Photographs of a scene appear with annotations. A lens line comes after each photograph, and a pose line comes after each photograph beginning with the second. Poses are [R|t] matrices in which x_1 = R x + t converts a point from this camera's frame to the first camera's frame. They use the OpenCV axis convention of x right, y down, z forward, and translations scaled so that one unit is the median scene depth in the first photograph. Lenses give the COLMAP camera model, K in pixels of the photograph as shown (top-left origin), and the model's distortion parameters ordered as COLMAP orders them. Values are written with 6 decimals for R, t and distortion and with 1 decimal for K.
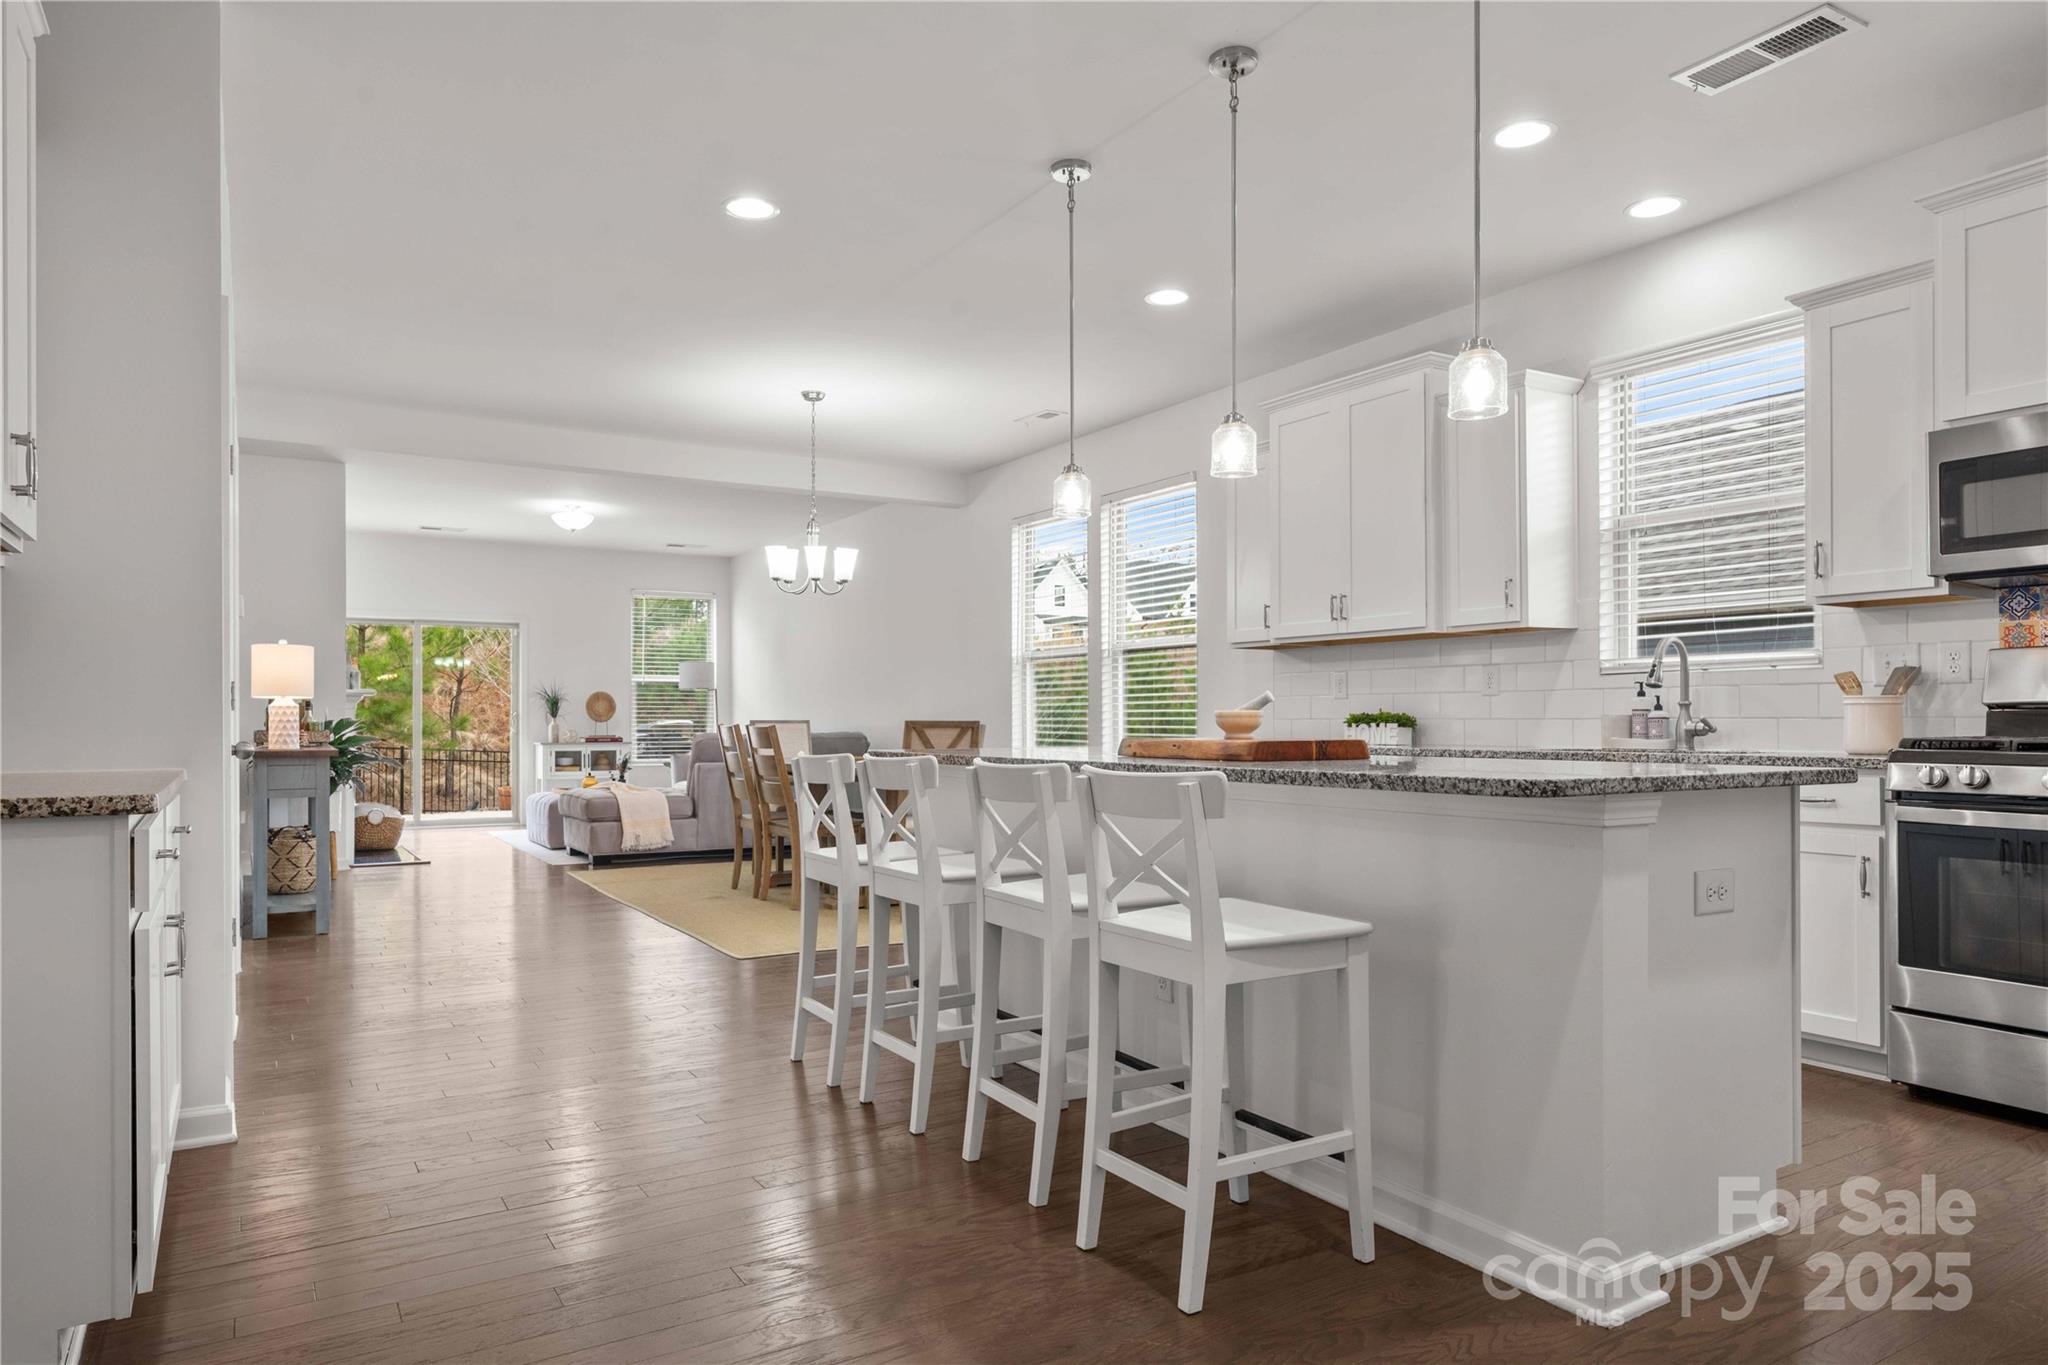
lens RADIAL K [[1254.4, 0, 1018.8], [0, 1254.4, 722.9], [0, 0, 1]] dist [0.007258, 0.001284]
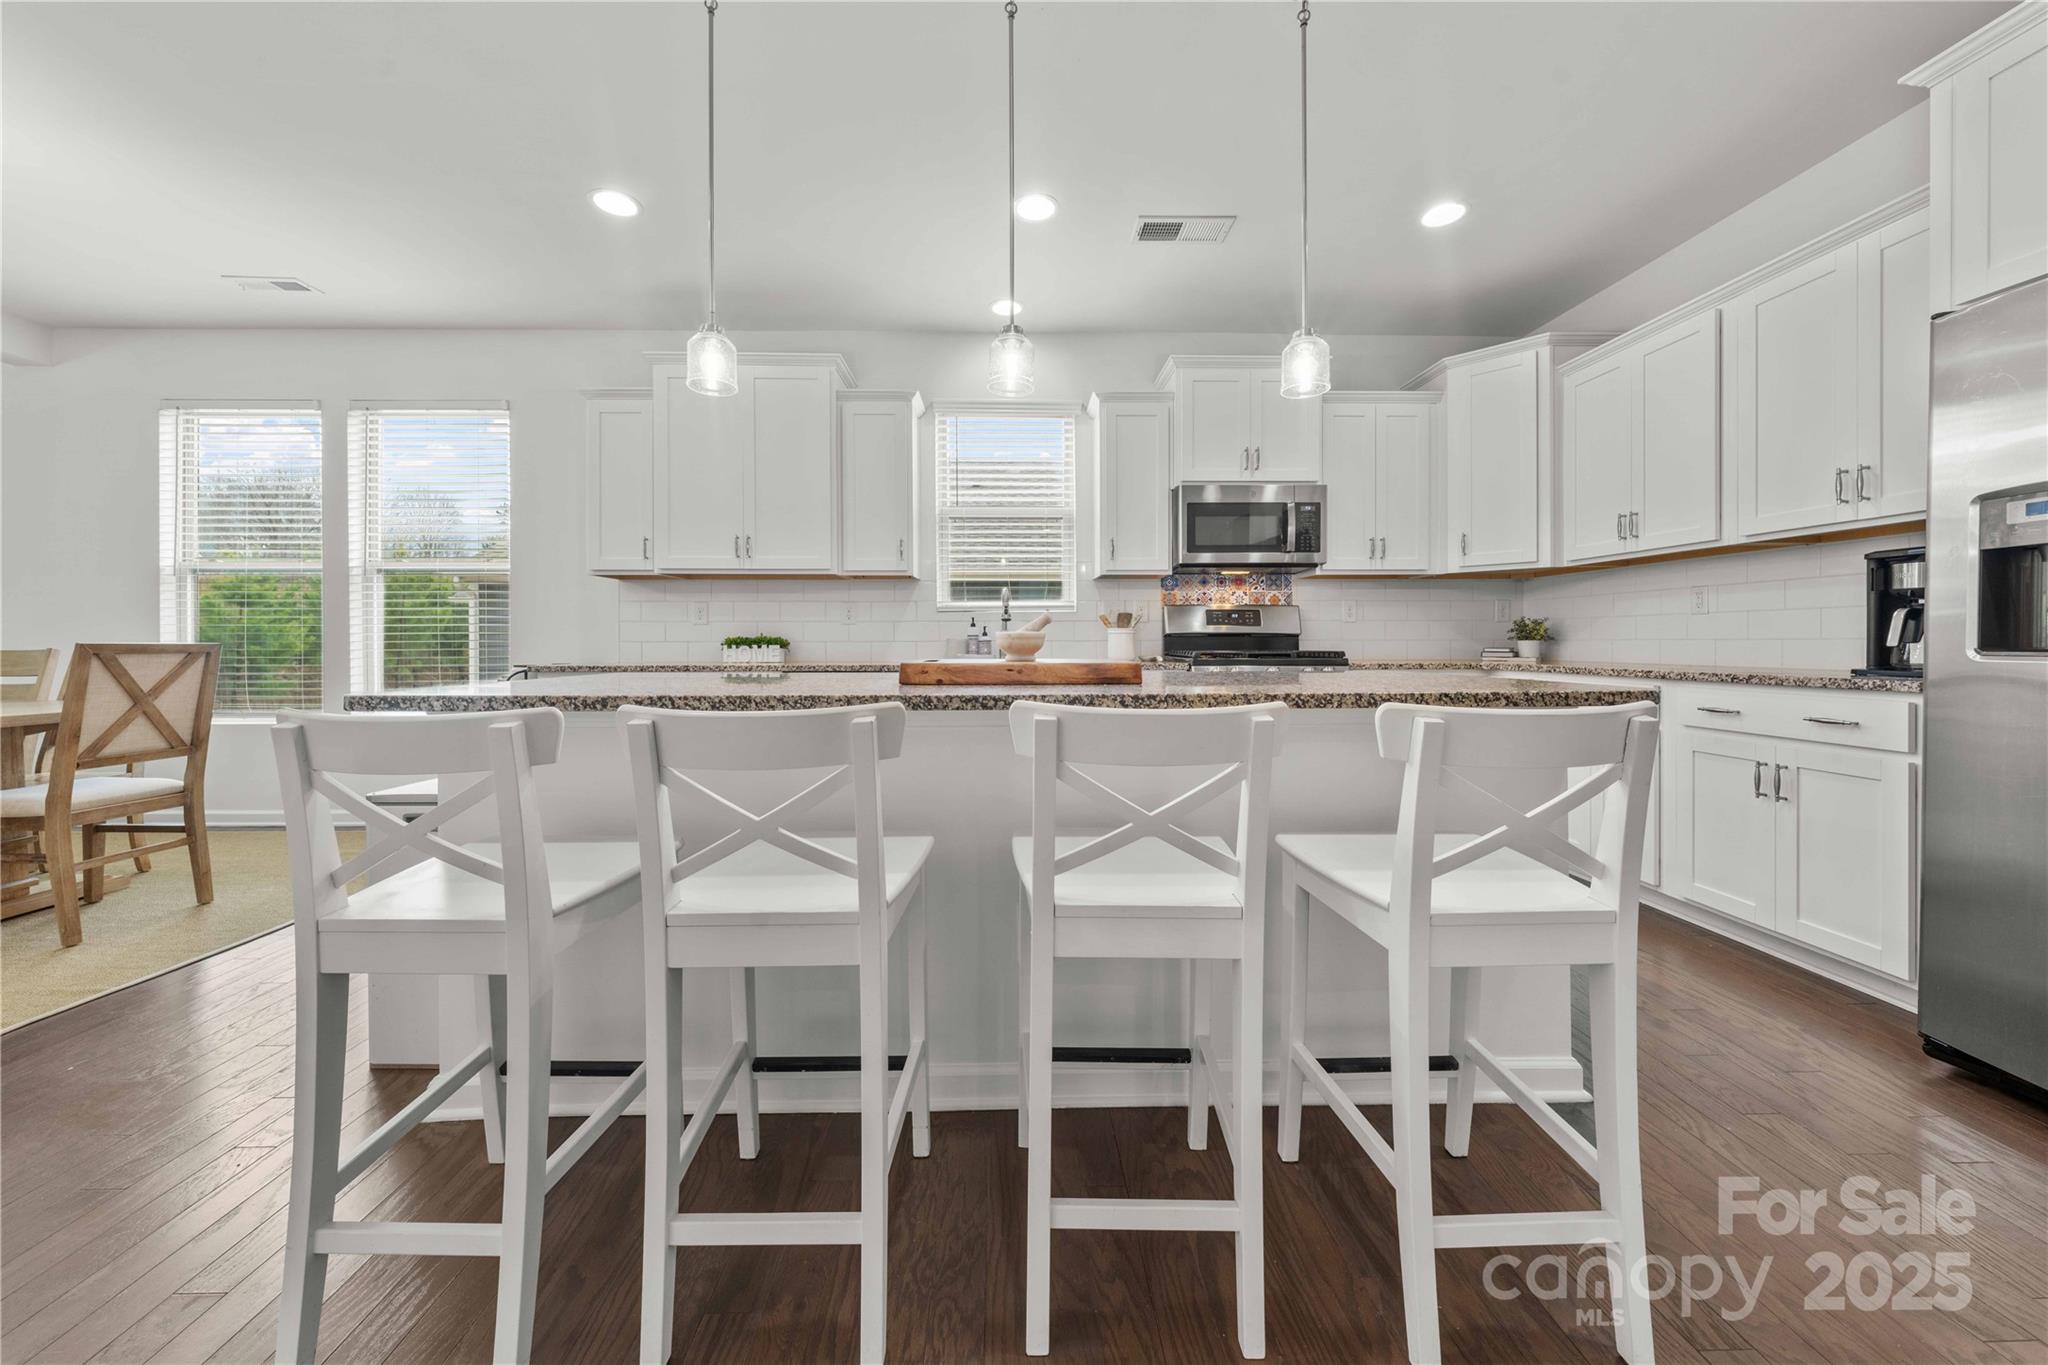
lens RADIAL K [[703.5, 0, 1022.0], [0, 703.5, 644.8], [0, 0, 1]] dist [-0.001166, -0.000079]
pose [[0.507568, -0.002806, 0.861607, -0.210177], [0.003187, 0.999994, 0.001379, -0.000356], [-0.861606, 0.002046, 0.507574, 0.516066]]
